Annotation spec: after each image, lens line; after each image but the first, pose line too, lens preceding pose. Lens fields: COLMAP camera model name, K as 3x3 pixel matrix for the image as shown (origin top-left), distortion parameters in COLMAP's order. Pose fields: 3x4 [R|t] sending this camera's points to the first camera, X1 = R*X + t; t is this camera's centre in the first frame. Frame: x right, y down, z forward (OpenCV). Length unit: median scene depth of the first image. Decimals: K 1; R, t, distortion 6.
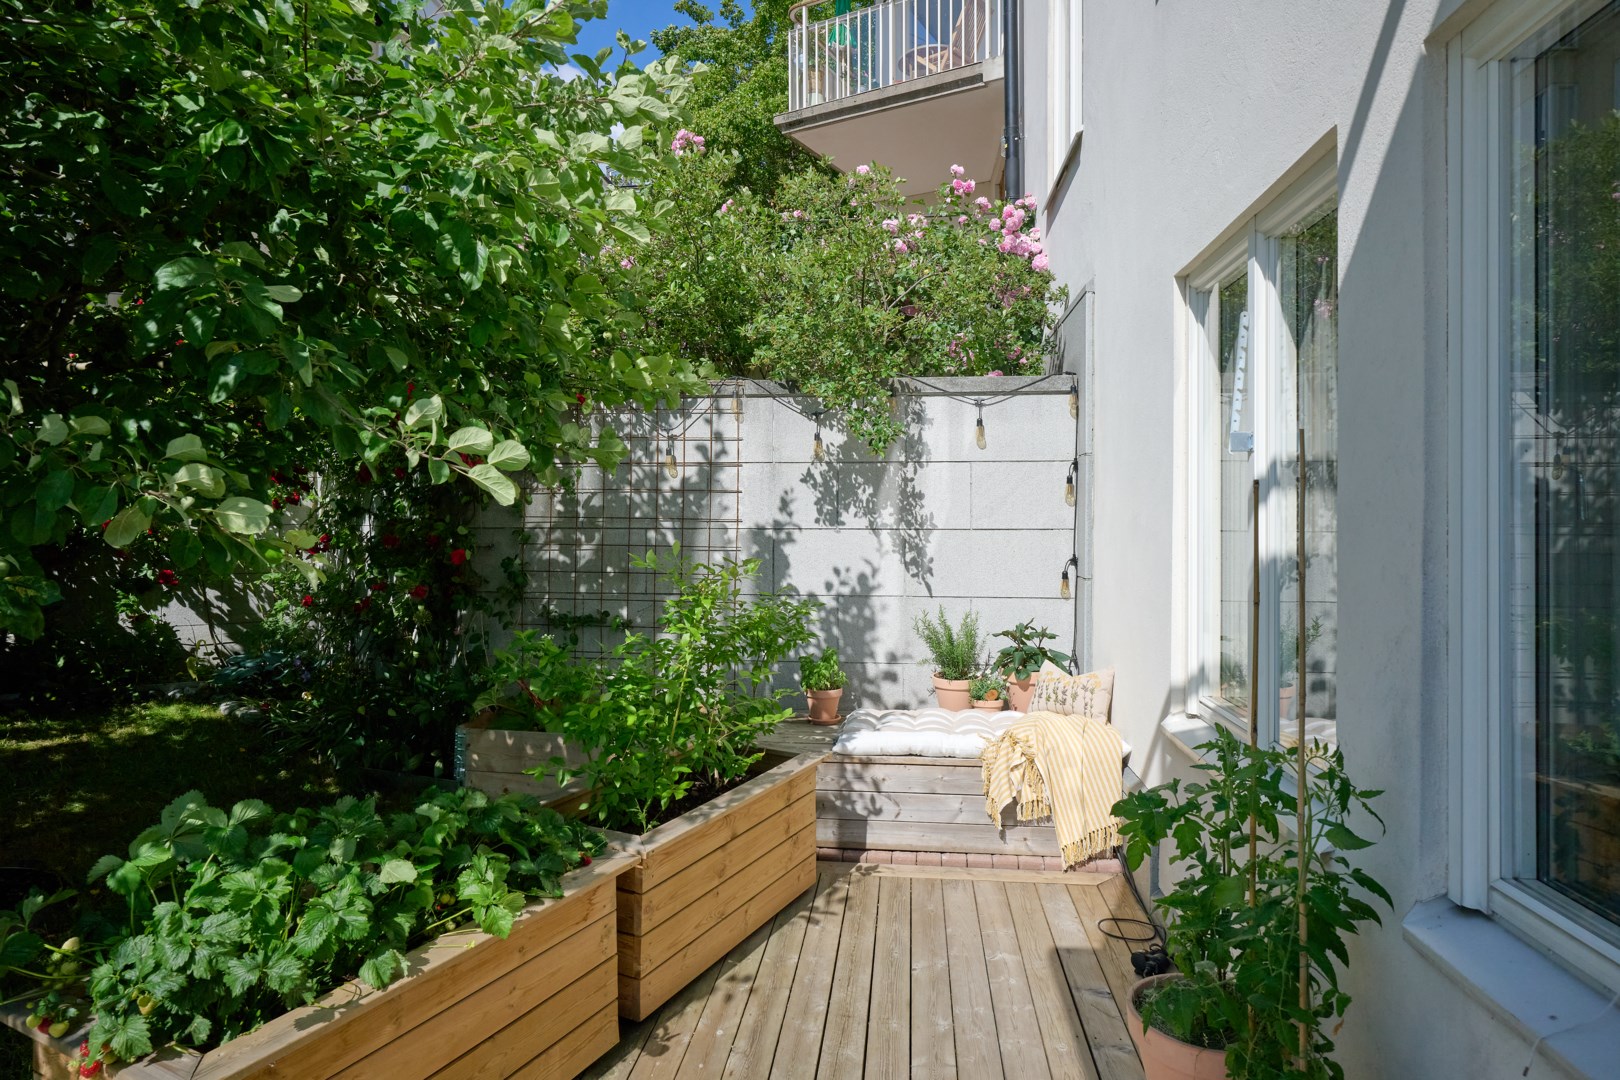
lens RADIAL K [[917.6, 0, 808.5], [0, 917.6, 527.1], [0, 0, 1]] dist [-0.000775, 0.000138]
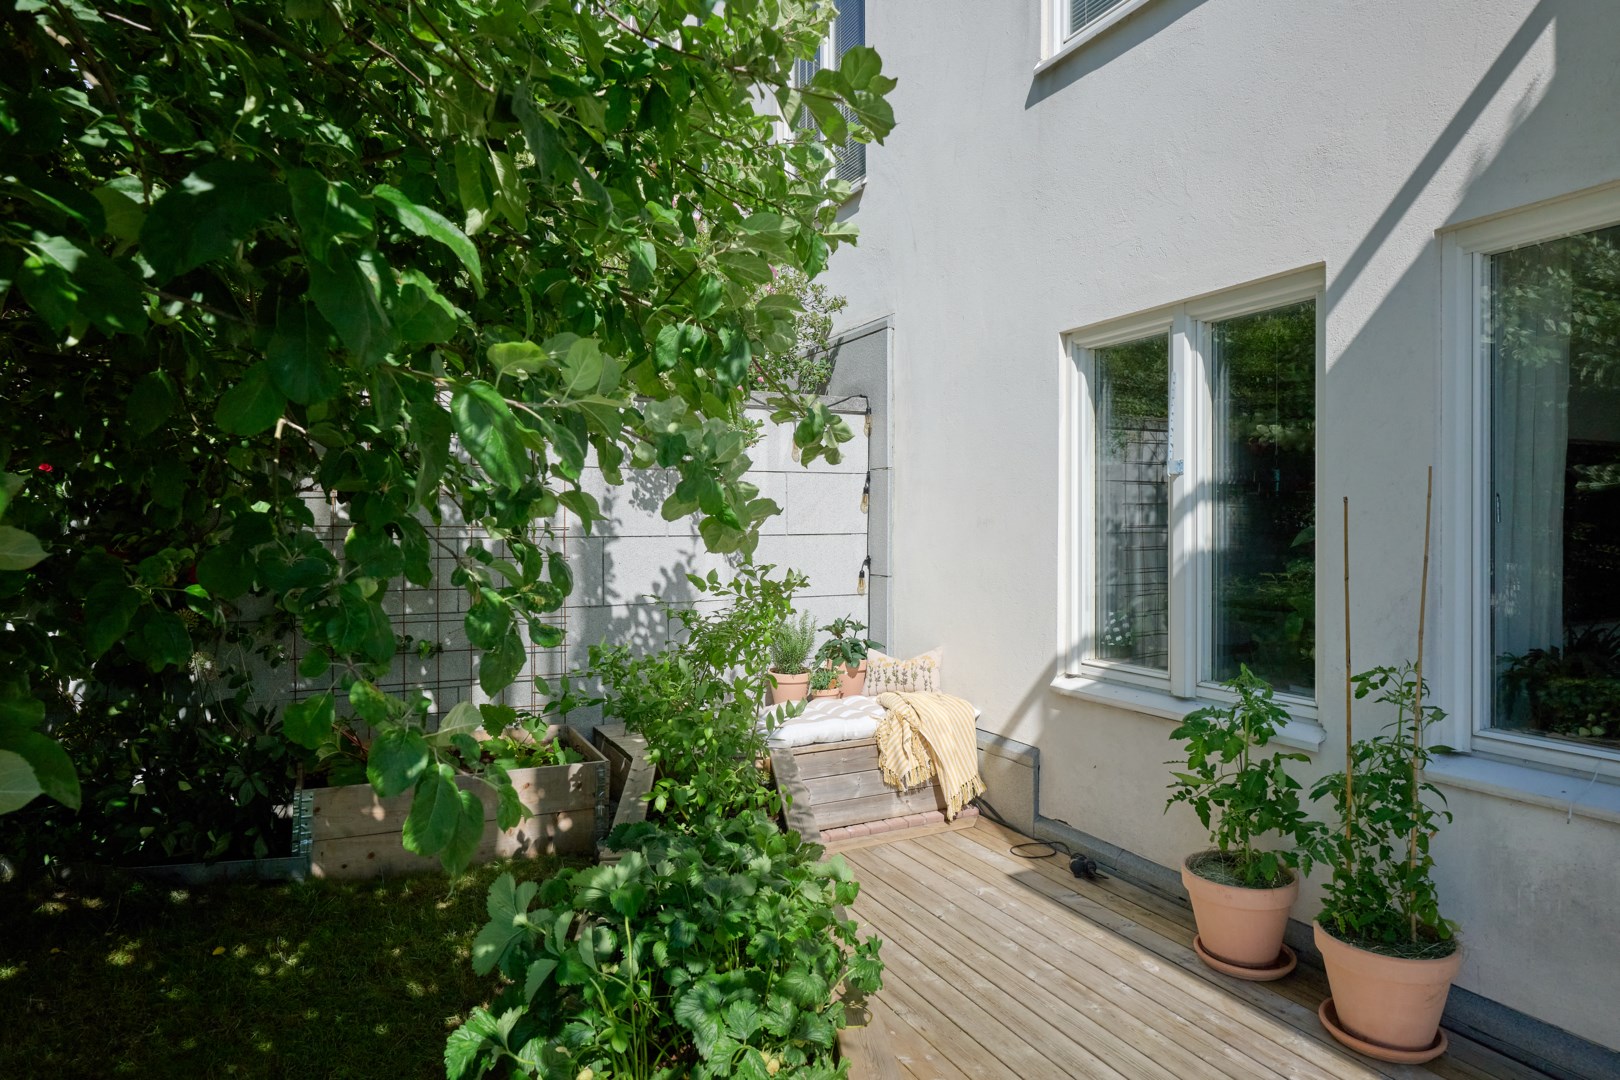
lens RADIAL K [[923.8, 0, 810.0], [0, 923.8, 540.0], [0, 0, 1]] dist [-0.001303, -0.000357]
pose [[0.843851, -0.018159, 0.536270, -0.481510], [0.014534, 0.999834, 0.010985, -0.004208], [-0.536380, -0.001475, 0.843975, 0.082576]]
